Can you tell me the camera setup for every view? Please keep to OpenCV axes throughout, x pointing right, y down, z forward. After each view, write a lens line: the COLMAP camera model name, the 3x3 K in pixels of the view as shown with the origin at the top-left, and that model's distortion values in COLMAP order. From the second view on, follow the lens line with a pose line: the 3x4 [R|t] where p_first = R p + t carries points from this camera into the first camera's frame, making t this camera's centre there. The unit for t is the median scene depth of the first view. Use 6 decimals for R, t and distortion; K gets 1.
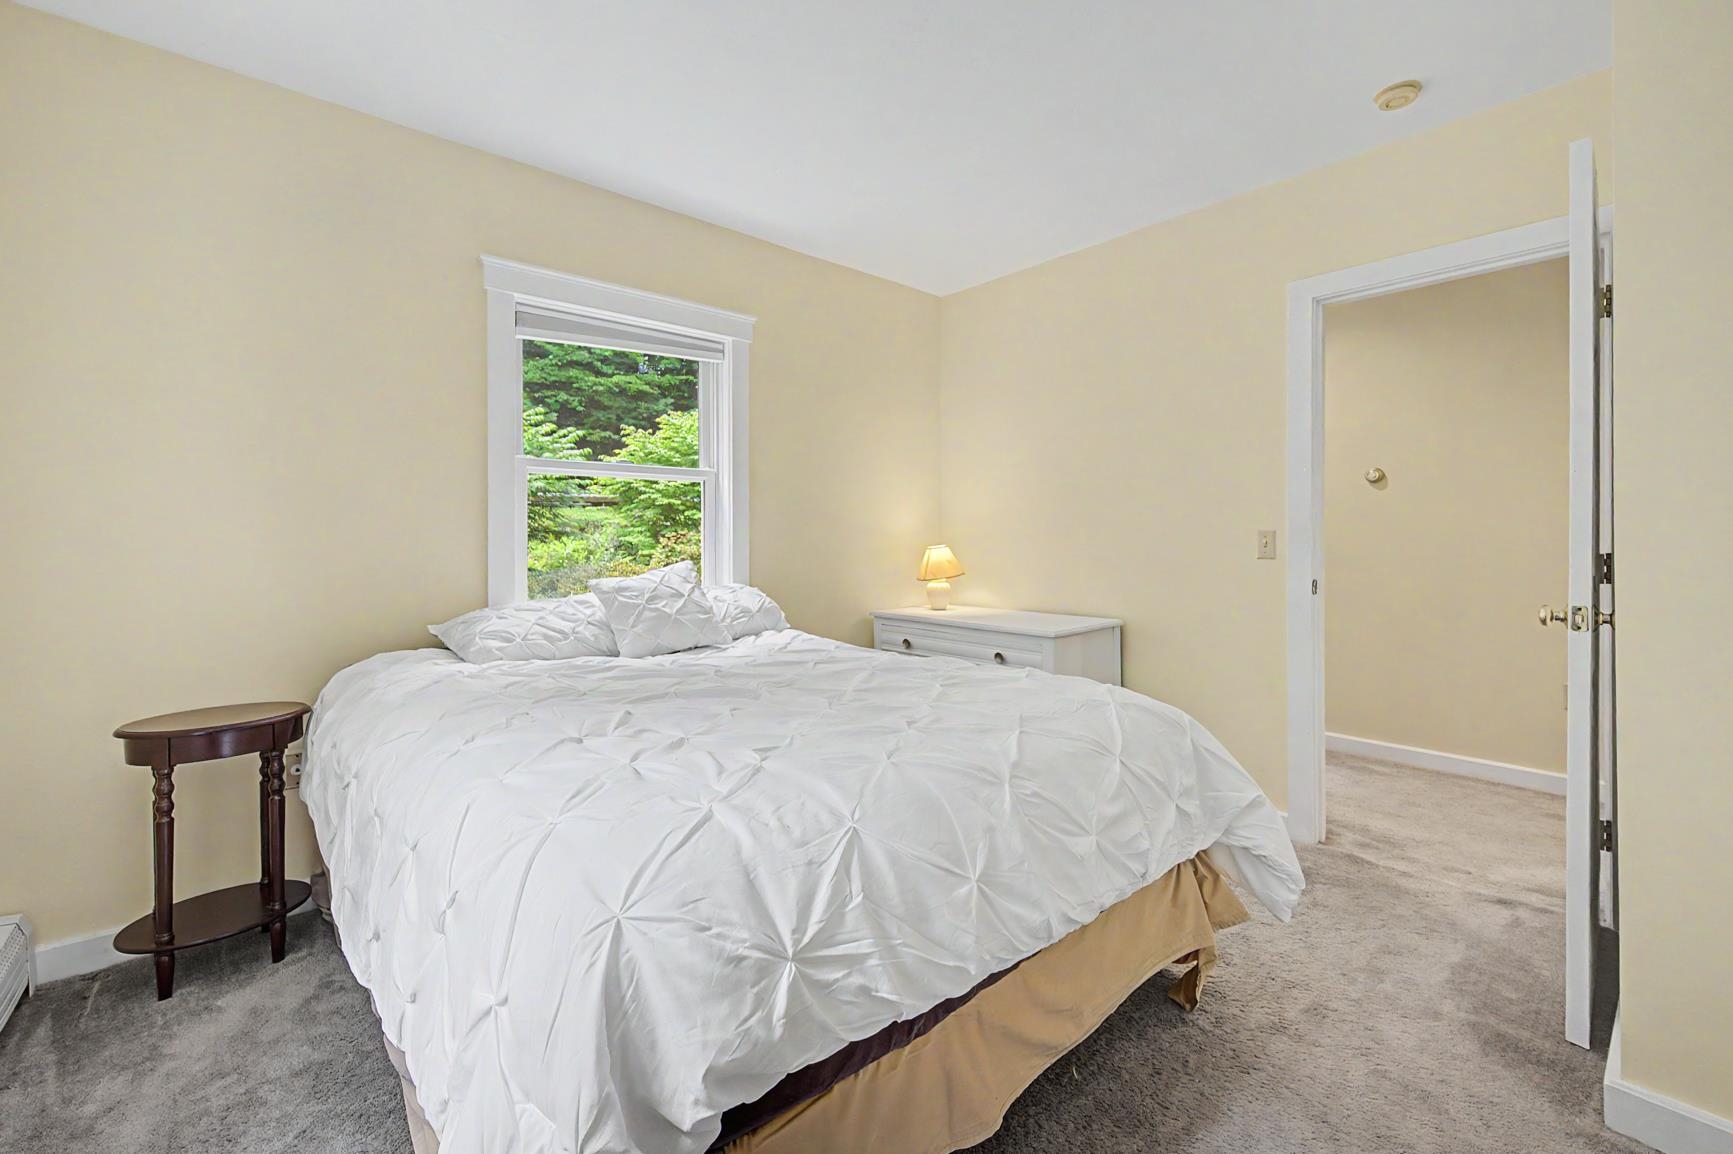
lens RADIAL K [[715.7, 0, 871.4], [0, 715.7, 548.0], [0, 0, 1]] dist [-0.000002, -0.000155]
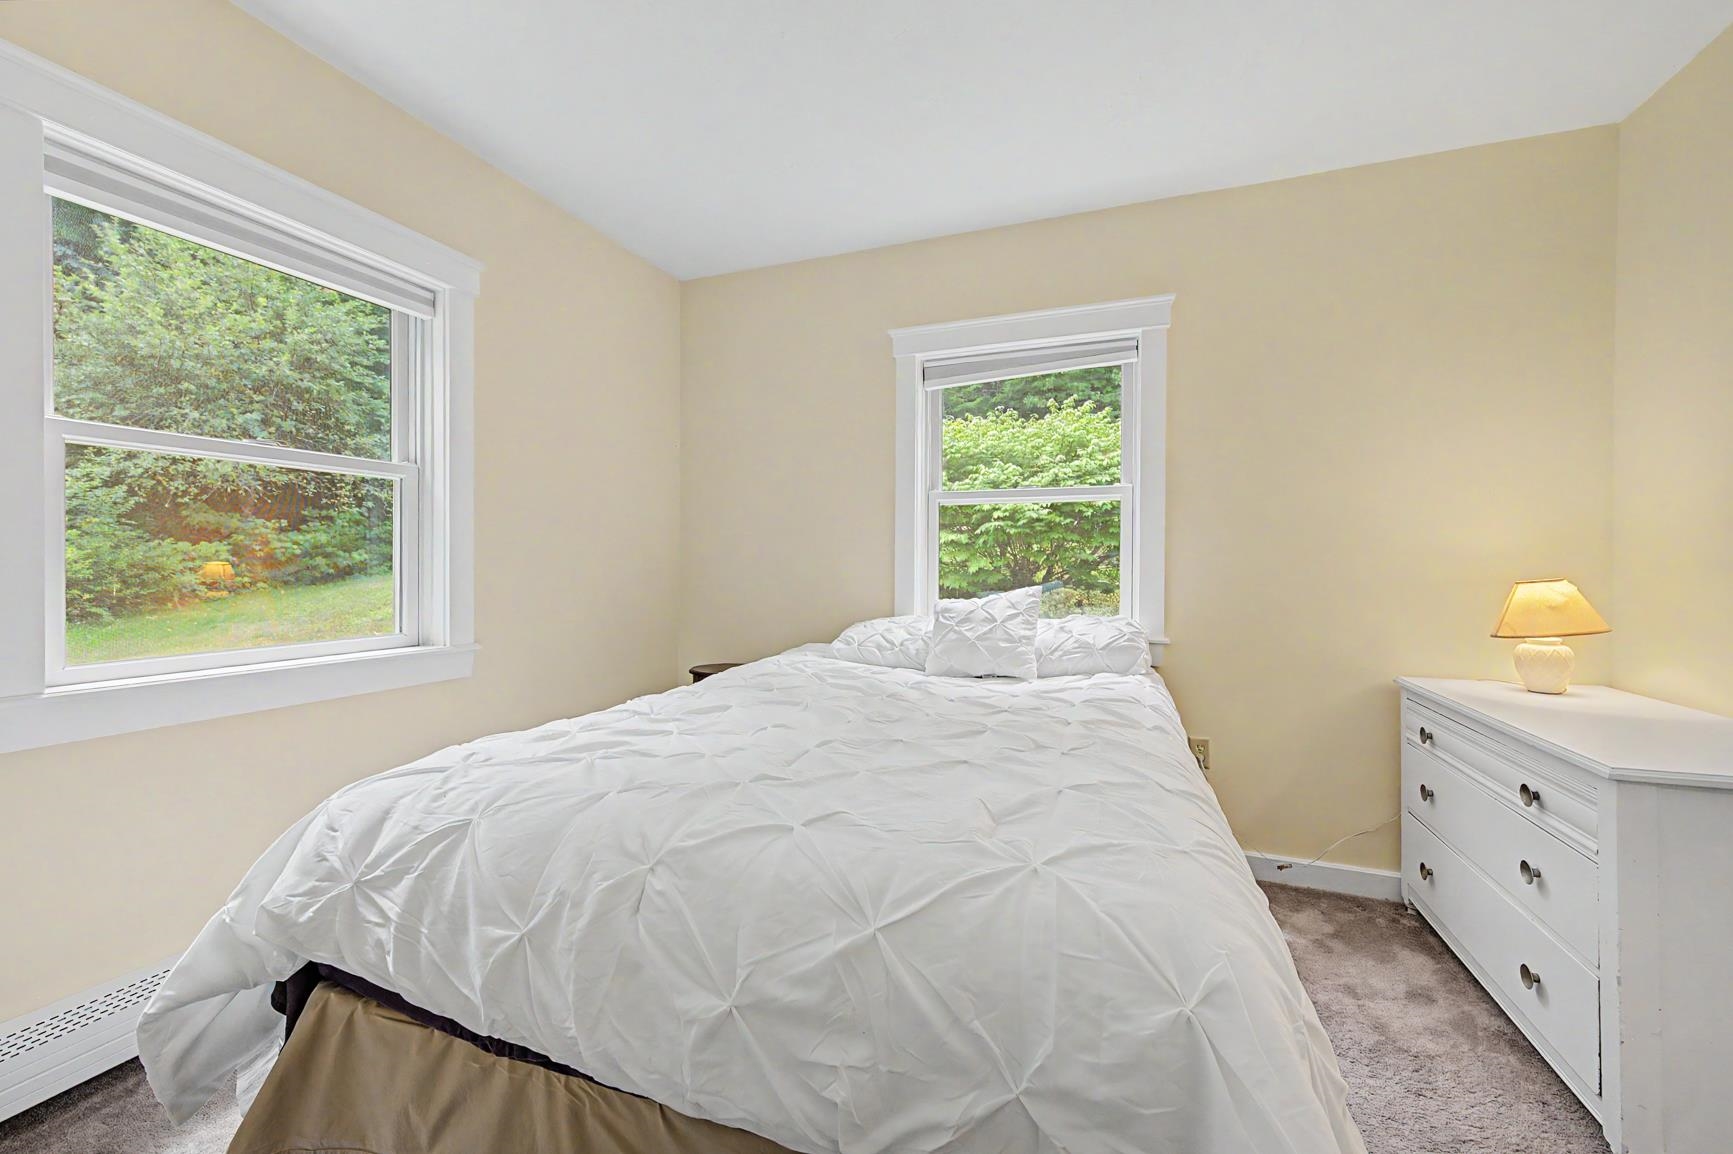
lens RADIAL K [[686.4, 0, 871.8], [0, 686.4, 572.6], [0, 0, 1]] dist [0.001689, -0.000319]
pose [[0.469988, 0.017109, -0.882507, 0.480996], [-0.015991, 0.999813, 0.010867, -0.007061], [0.882528, 0.009004, 0.470173, 0.416944]]
